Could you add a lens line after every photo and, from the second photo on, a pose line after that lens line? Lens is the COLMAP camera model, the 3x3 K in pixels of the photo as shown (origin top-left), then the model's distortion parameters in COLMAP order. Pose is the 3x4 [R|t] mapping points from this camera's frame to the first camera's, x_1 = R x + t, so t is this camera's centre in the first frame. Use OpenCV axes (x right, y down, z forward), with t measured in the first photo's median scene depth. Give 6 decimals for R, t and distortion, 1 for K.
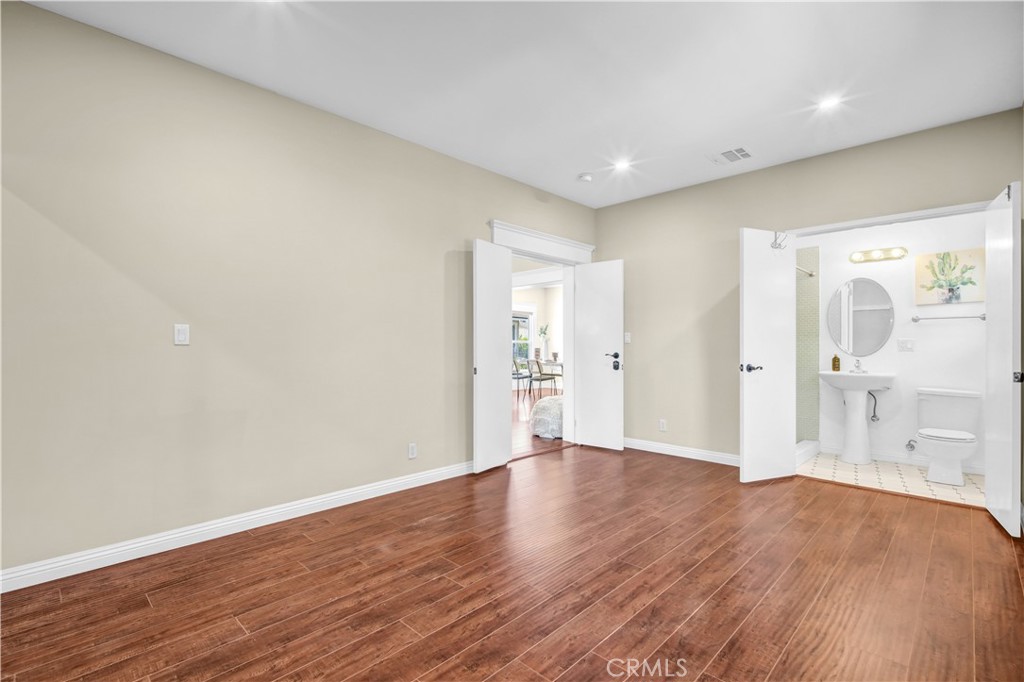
lens RADIAL K [[461.1, 0, 518.9], [0, 461.1, 345.1], [0, 0, 1]] dist [0.002266, -0.000071]
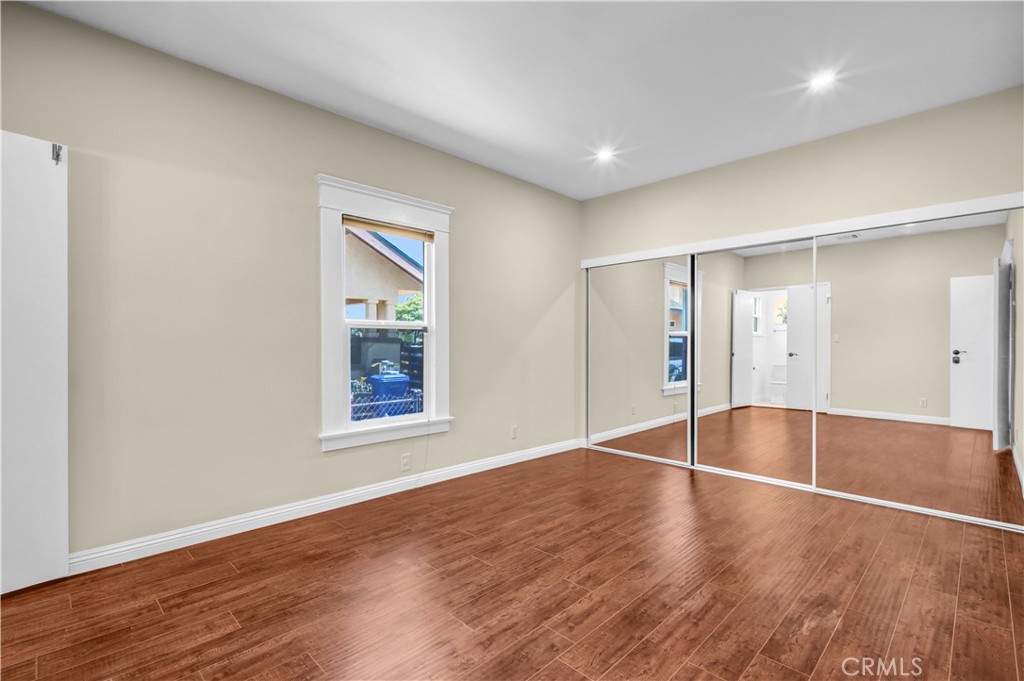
lens RADIAL K [[461.1, 0, 518.9], [0, 461.1, 344.6], [0, 0, 1]] dist [0.002266, -0.000071]
pose [[-0.999926, -0.005789, 0.010685, 0.275727], [-0.005773, 0.999982, 0.001539, -0.004372], [-0.010694, 0.001477, -0.999942, 1.968885]]
